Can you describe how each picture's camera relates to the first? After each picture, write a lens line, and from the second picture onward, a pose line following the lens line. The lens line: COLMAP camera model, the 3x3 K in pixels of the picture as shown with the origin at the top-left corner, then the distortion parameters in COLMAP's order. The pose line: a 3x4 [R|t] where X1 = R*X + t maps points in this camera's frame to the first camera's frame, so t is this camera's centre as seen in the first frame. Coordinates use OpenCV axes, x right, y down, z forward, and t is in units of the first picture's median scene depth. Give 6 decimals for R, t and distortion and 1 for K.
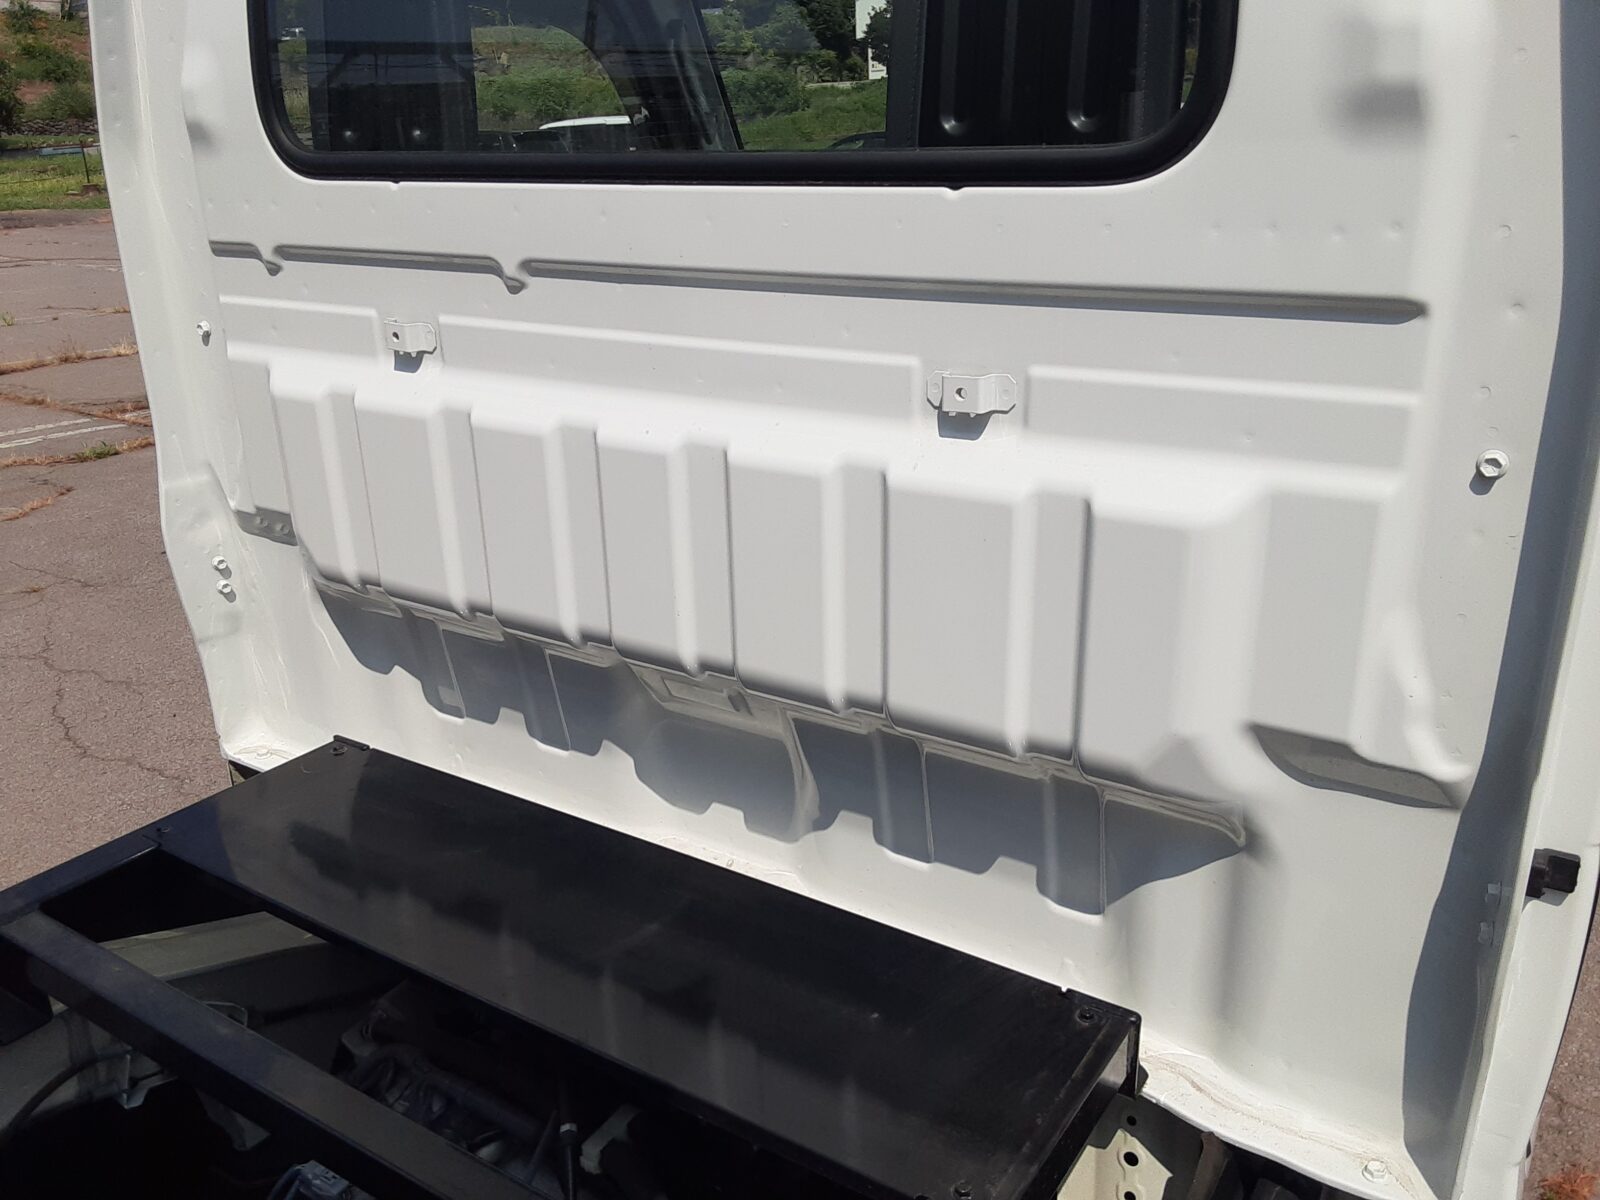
lens RADIAL K [[1314.2, 0, 811.0], [0, 1314.2, 610.8], [0, 0, 1]] dist [0.087983, -0.144265]
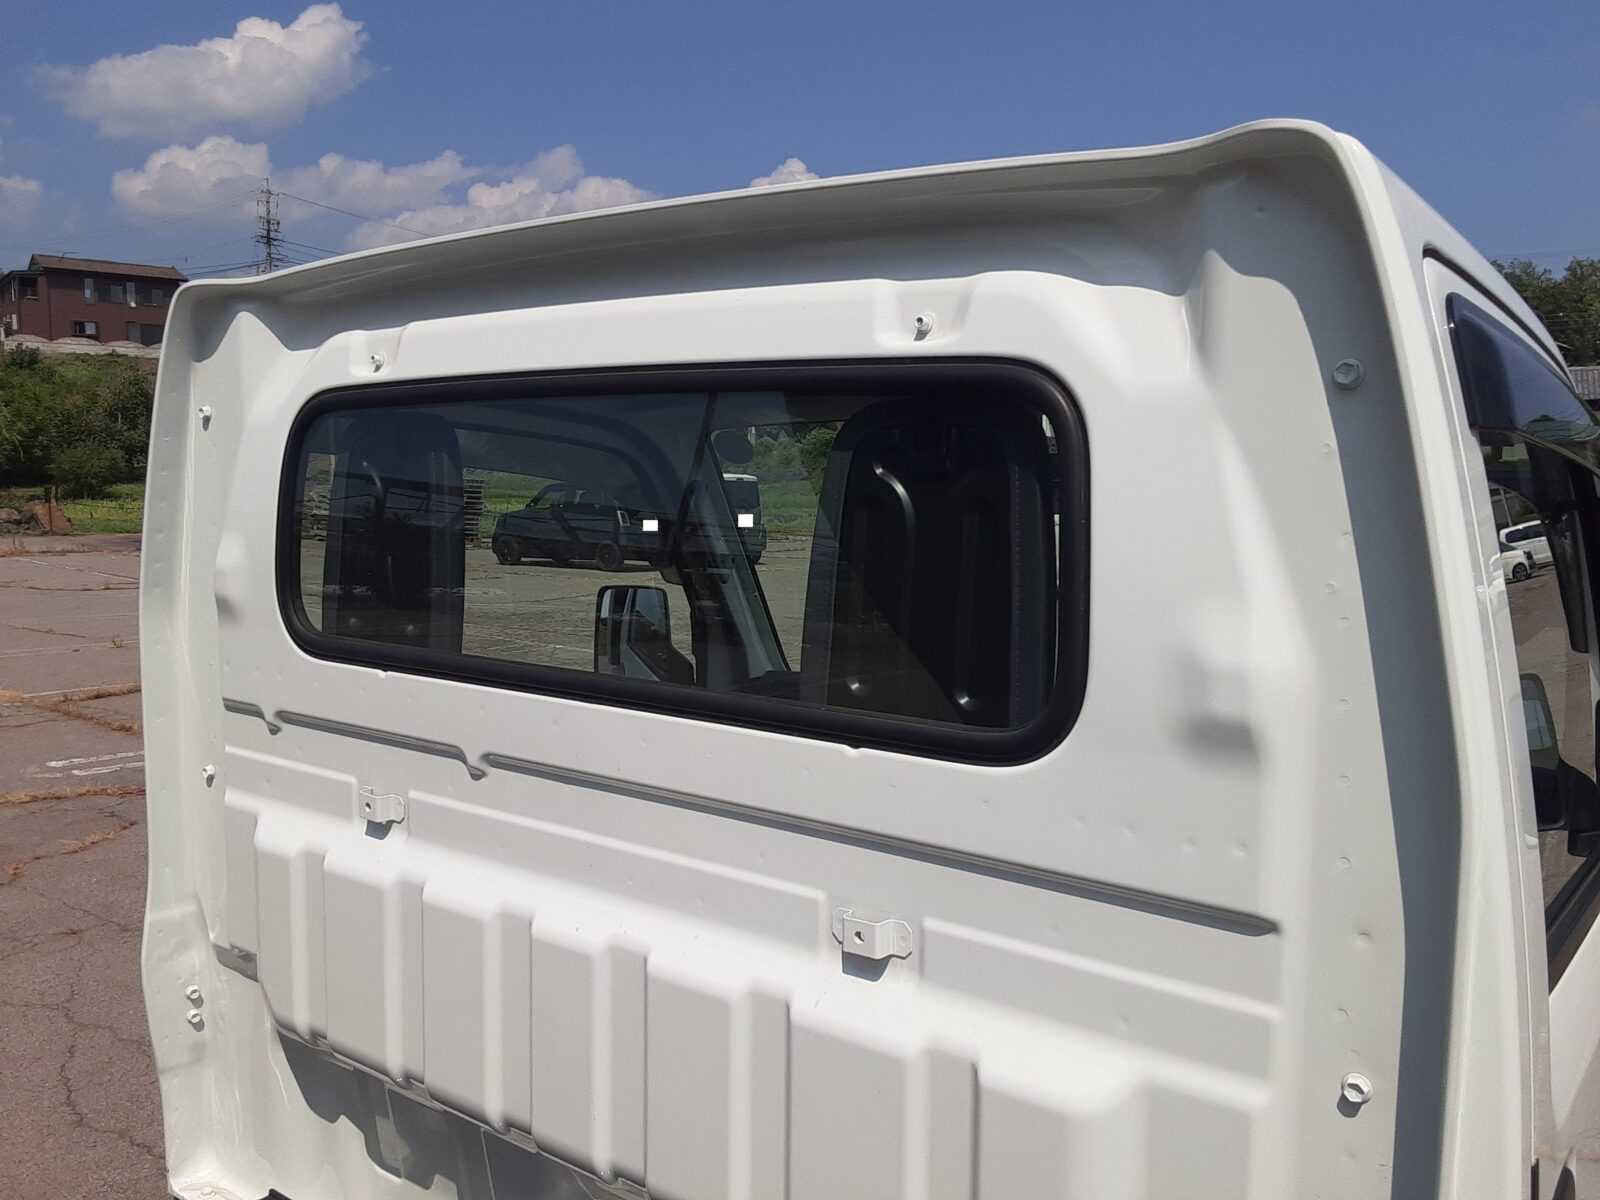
lens RADIAL K [[1314.2, 0, 798.6], [0, 1314.2, 606.4], [0, 0, 1]] dist [0.087983, -0.144265]
pose [[0.997006, 0.037070, -0.067853, 0.090380], [-0.052824, 0.967407, -0.247656, -0.111794], [0.056460, 0.250499, 0.966469, -0.039835]]
